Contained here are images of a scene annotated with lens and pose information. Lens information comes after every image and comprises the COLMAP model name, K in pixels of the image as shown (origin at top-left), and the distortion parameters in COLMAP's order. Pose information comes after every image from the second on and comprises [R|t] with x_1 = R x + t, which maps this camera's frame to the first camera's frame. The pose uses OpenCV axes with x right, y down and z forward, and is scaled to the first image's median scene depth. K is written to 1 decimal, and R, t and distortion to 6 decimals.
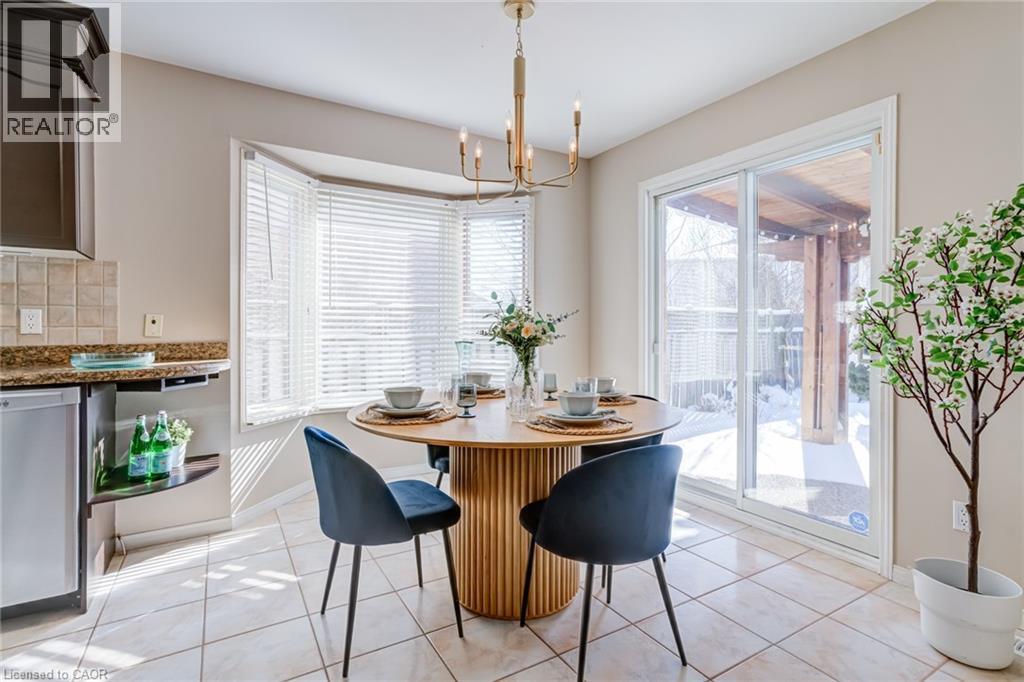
lens RADIAL K [[497.5, 0, 512.0], [0, 497.5, 335.7], [0, 0, 1]] dist [0.003614, 0.001647]
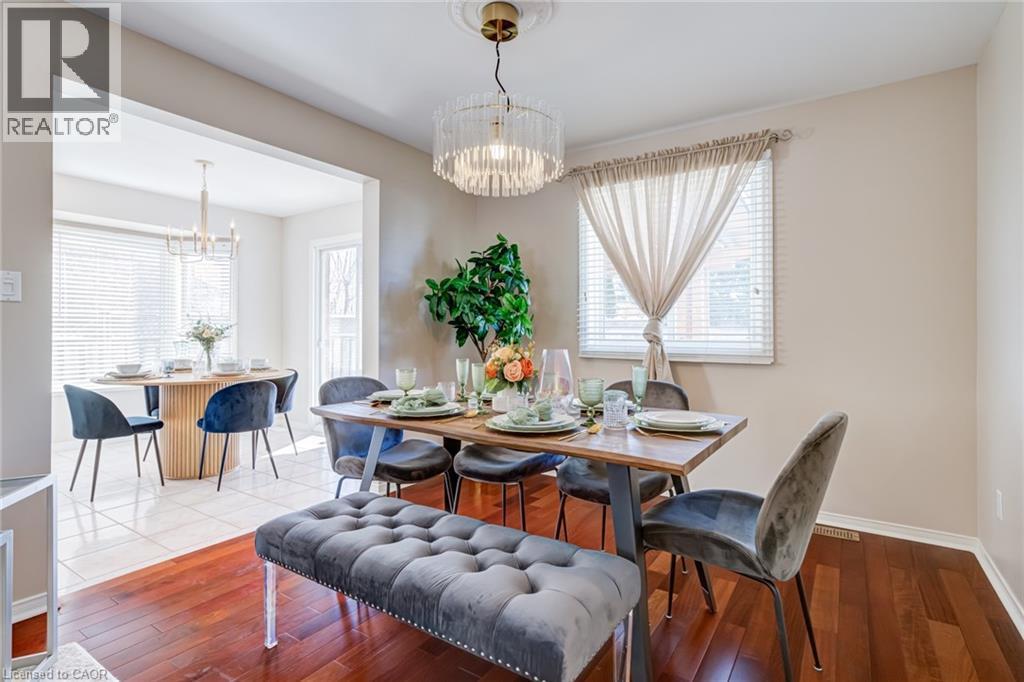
lens RADIAL K [[497.5, 0, 513.6], [0, 497.5, 327.4], [0, 0, 1]] dist [0.003614, 0.001647]
pose [[0.905190, 0.005297, 0.424974, 0.292929], [0.005329, 0.999702, -0.023812, 0.018800], [-0.424974, 0.023819, 0.904892, -1.311382]]
